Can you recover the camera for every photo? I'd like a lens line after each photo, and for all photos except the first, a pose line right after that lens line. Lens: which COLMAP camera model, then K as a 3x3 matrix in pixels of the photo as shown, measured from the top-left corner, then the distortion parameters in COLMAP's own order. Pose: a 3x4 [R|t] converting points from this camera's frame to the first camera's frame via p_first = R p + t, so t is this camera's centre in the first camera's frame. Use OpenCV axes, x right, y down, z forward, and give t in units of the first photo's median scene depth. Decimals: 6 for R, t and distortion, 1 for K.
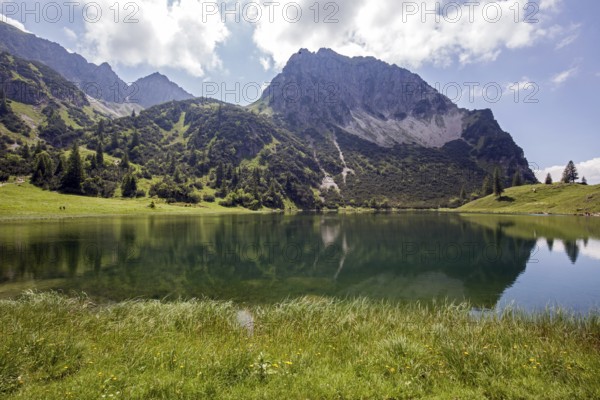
lens RADIAL K [[287.6, 0, 300.0], [0, 287.6, 200.0], [0, 0, 1]] dist [-0.038363, 0.009920]
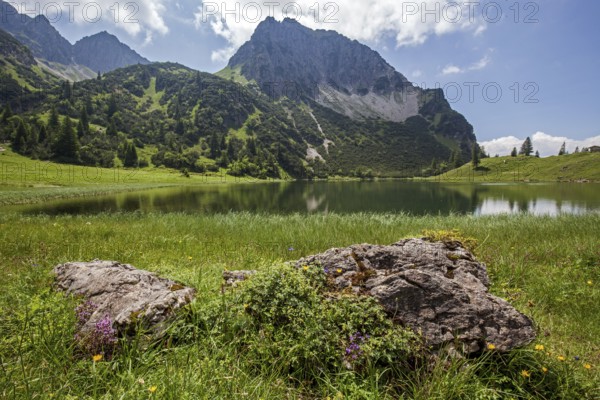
lens RADIAL K [[272.1, 0, 301.4], [0, 272.1, 201.2], [0, 0, 1]] dist [-0.041637, 0.008386]
pose [[0.985857, -0.020919, 0.166276, -0.103670], [0.002404, 0.993842, 0.110779, 0.002783], [-0.167570, -0.108812, 0.979837, 0.013607]]
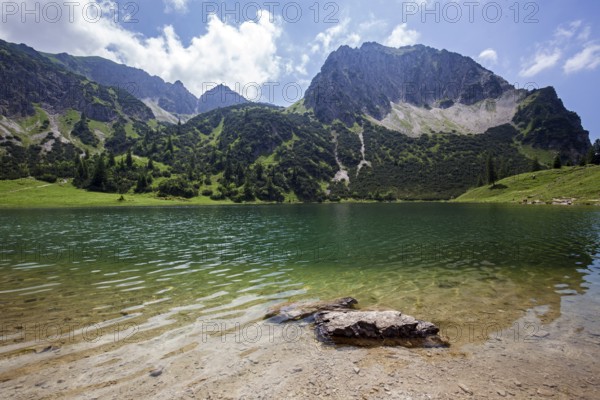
lens RADIAL K [[272.1, 0, 301.4], [0, 272.1, 201.2], [0, 0, 1]] dist [-0.041637, 0.008386]
pose [[0.972903, -0.011204, -0.230942, 0.171328], [0.016759, 0.999615, 0.022108, 0.006070], [0.230605, -0.025380, 0.972716, 0.027249]]
